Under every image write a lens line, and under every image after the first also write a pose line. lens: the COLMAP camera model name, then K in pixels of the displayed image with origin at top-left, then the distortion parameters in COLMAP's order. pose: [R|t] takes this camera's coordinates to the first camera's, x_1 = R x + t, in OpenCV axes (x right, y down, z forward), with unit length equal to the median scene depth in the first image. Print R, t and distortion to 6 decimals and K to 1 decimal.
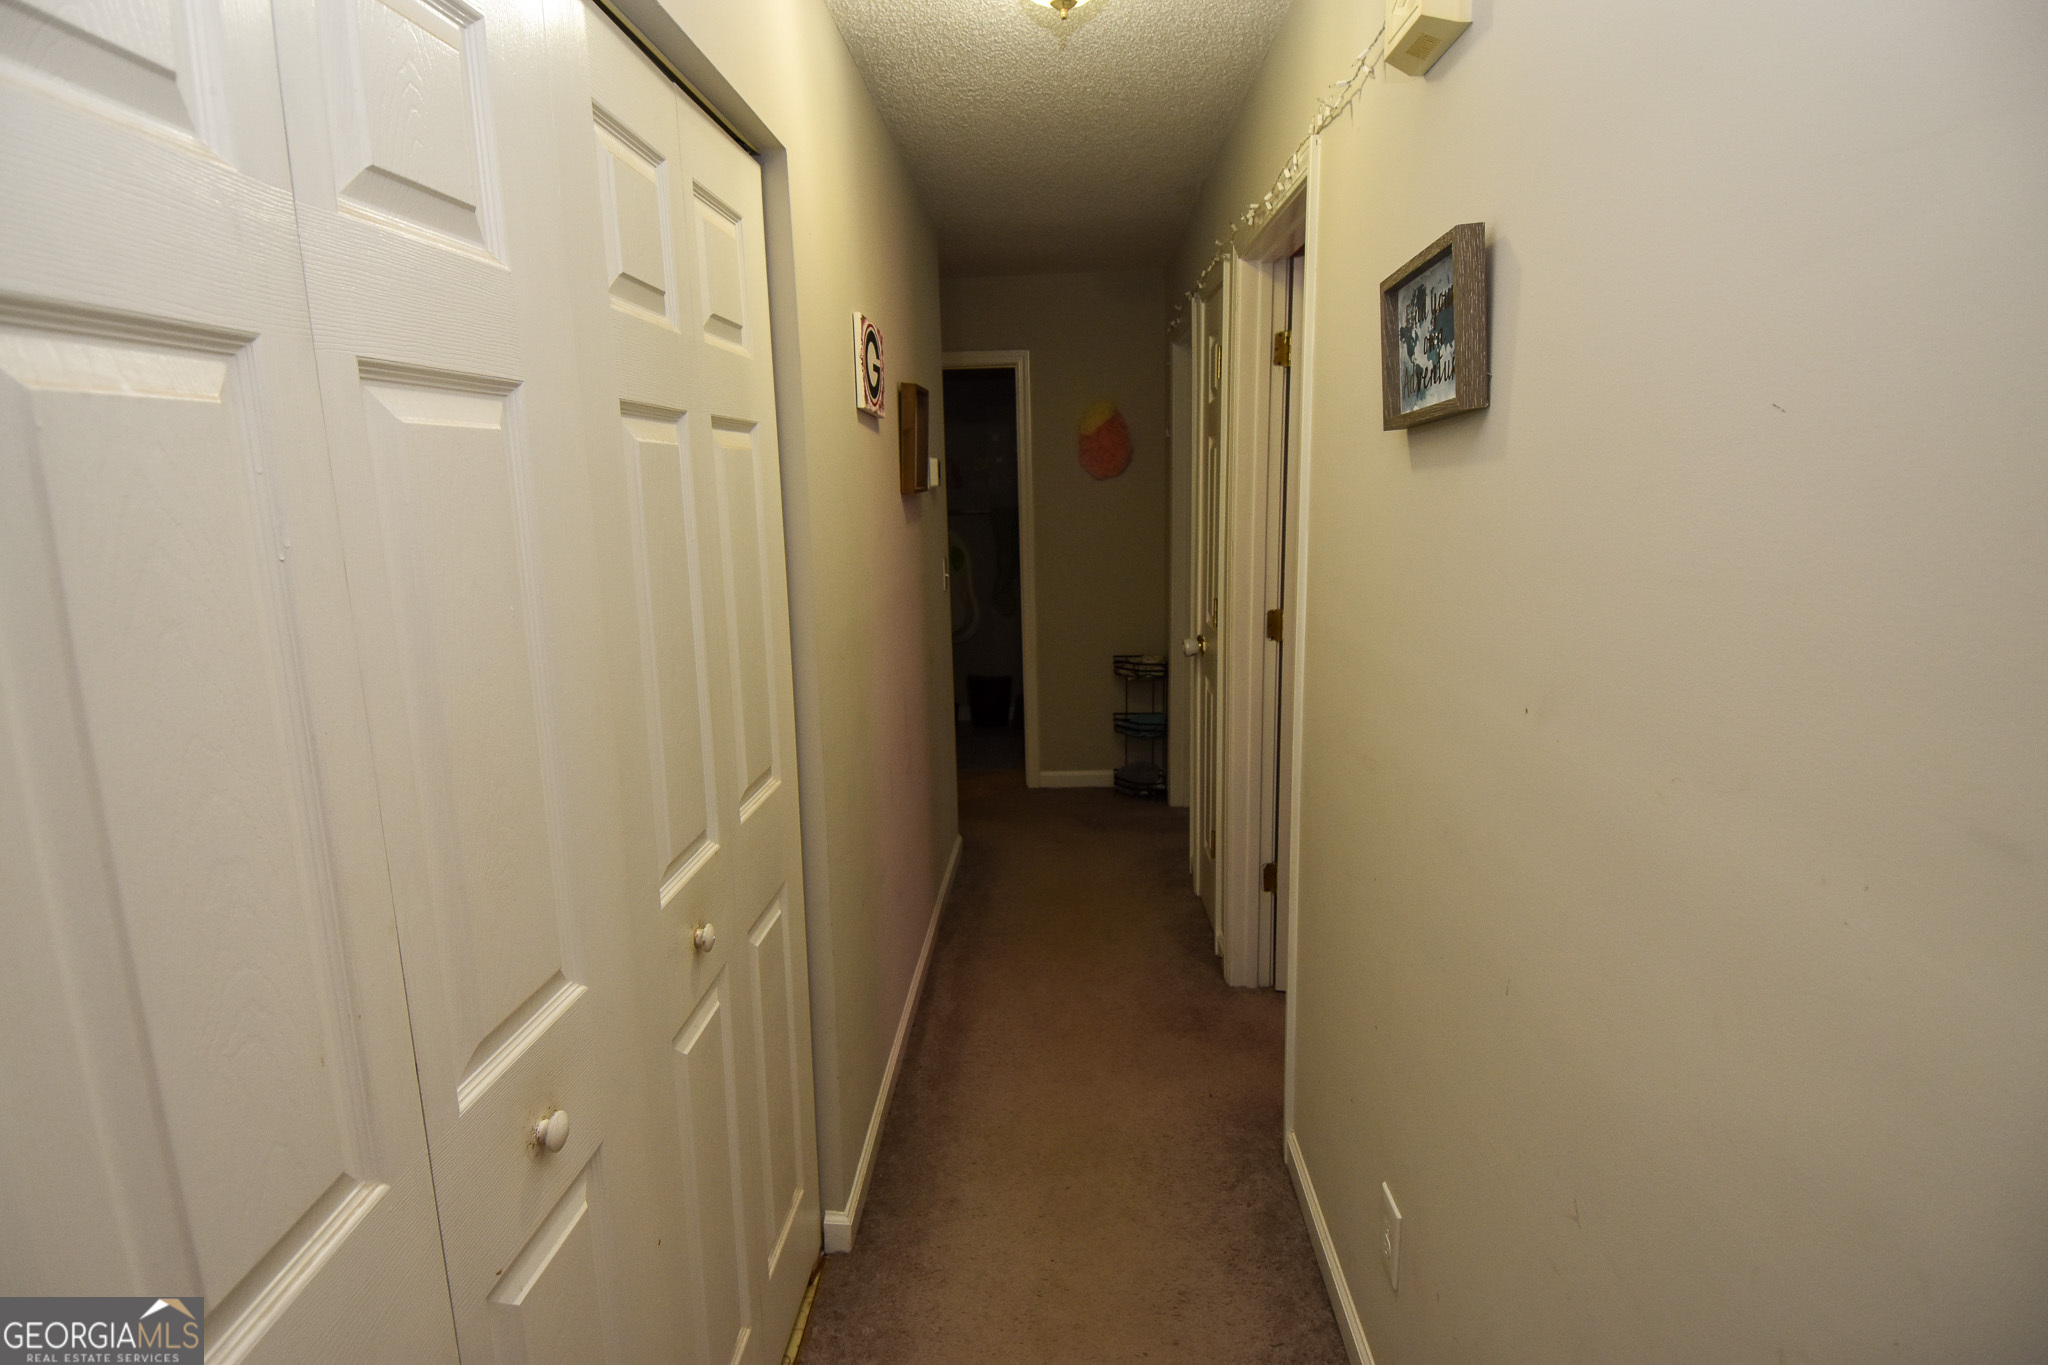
lens RADIAL K [[1062.1, 0, 1016.4], [0, 1062.1, 668.6], [0, 0, 1]] dist [0.047260, -0.054660]
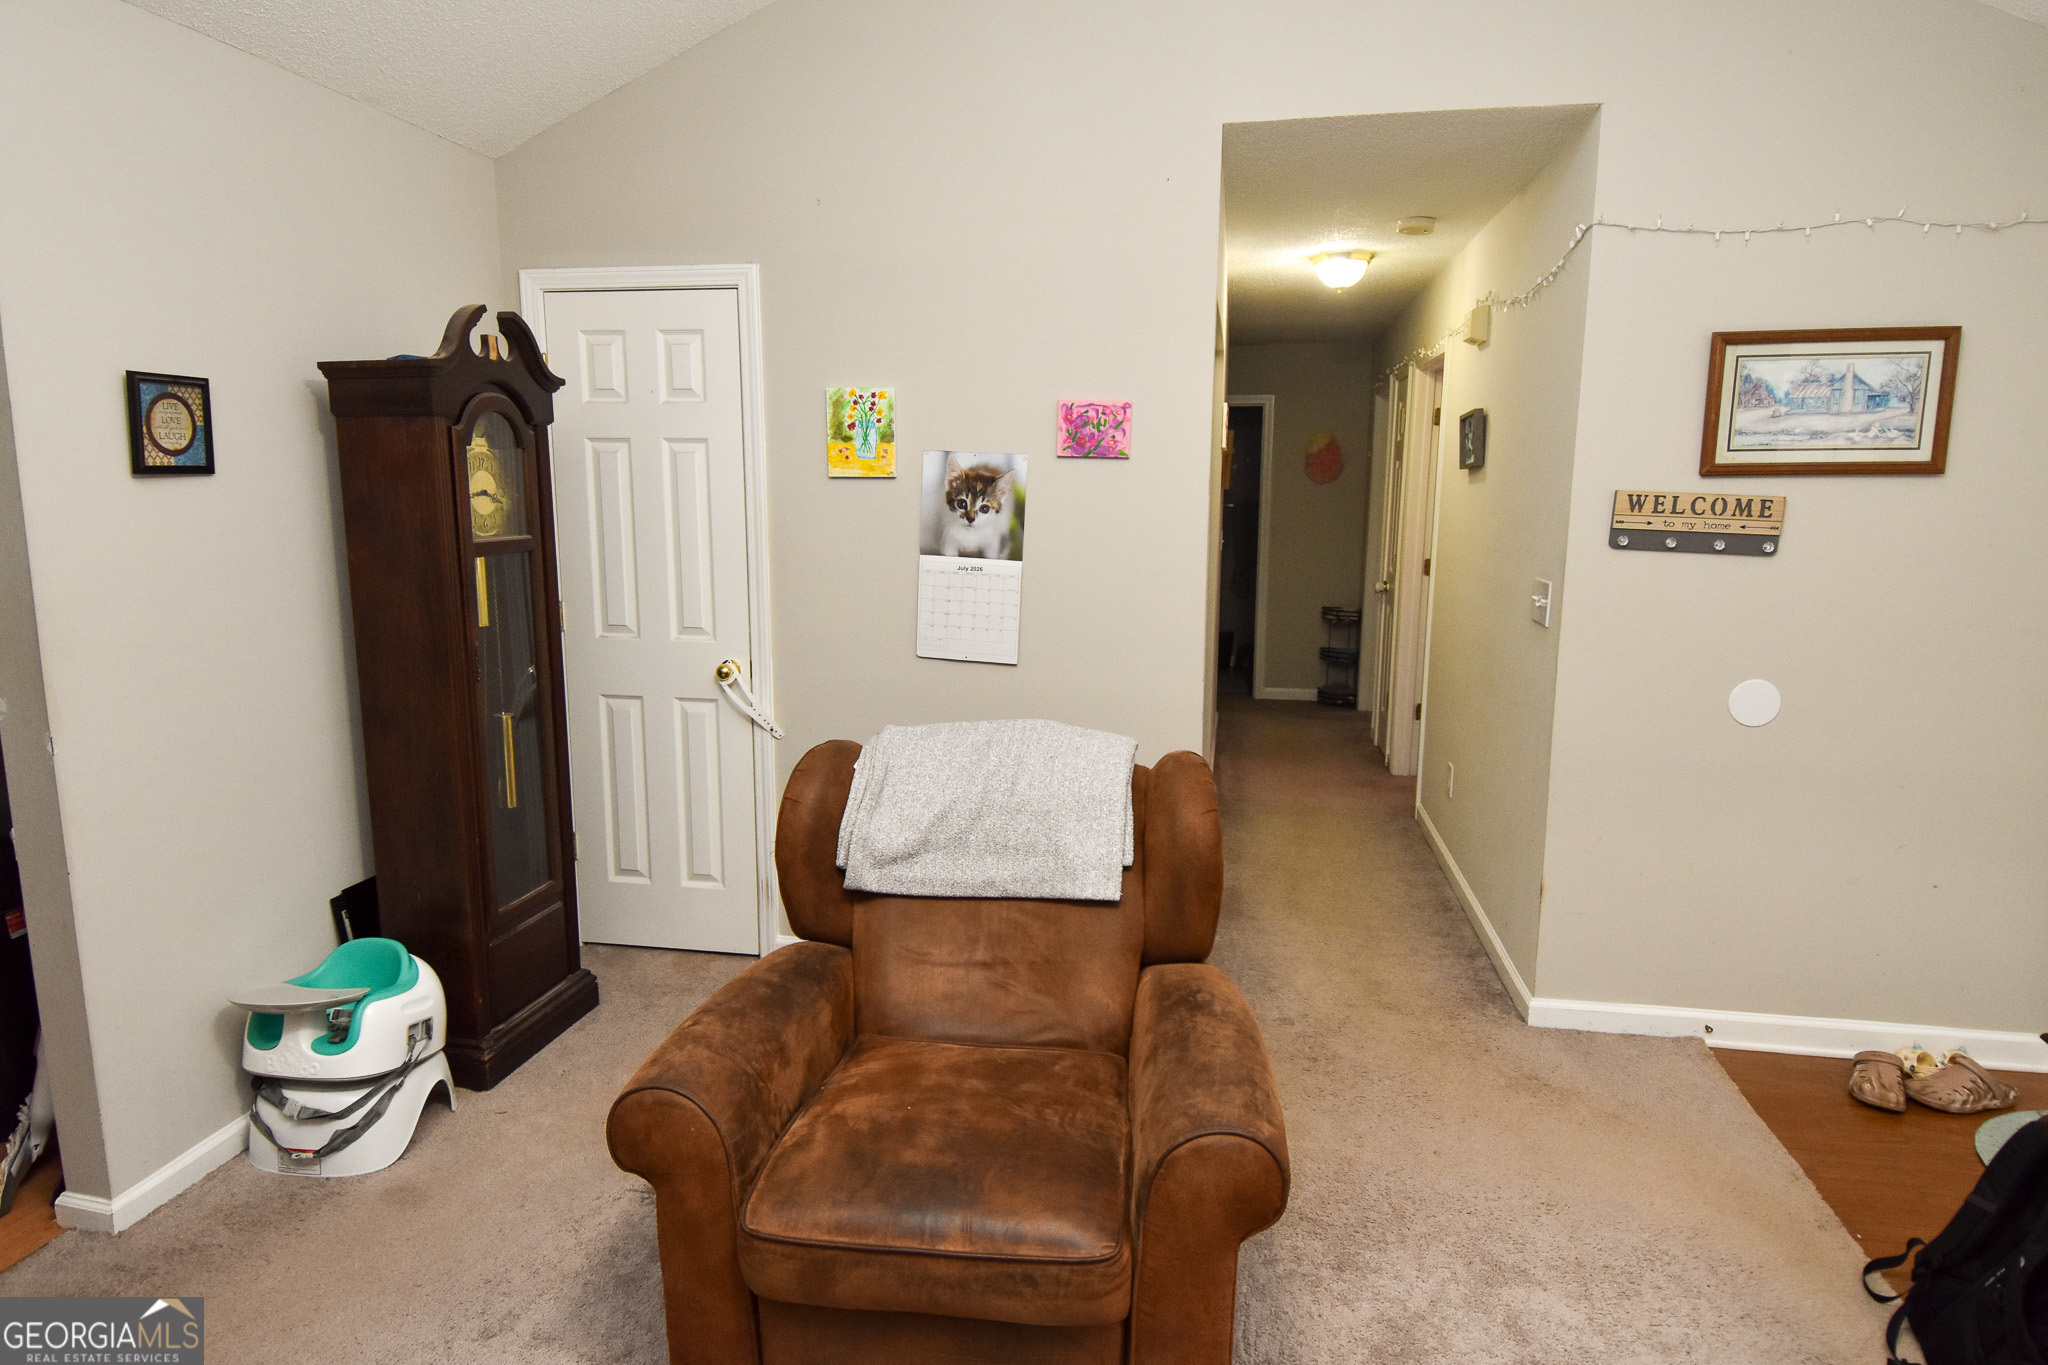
lens RADIAL K [[1201.4, 0, 1024.0], [0, 1201.4, 682.5], [0, 0, 1]] dist [0.067056, 0.000222]
pose [[0.991874, 0.046319, -0.118493, -0.133357], [-0.047131, 0.998880, -0.004060, 0.140574], [0.118172, 0.009611, 0.992947, -0.806339]]
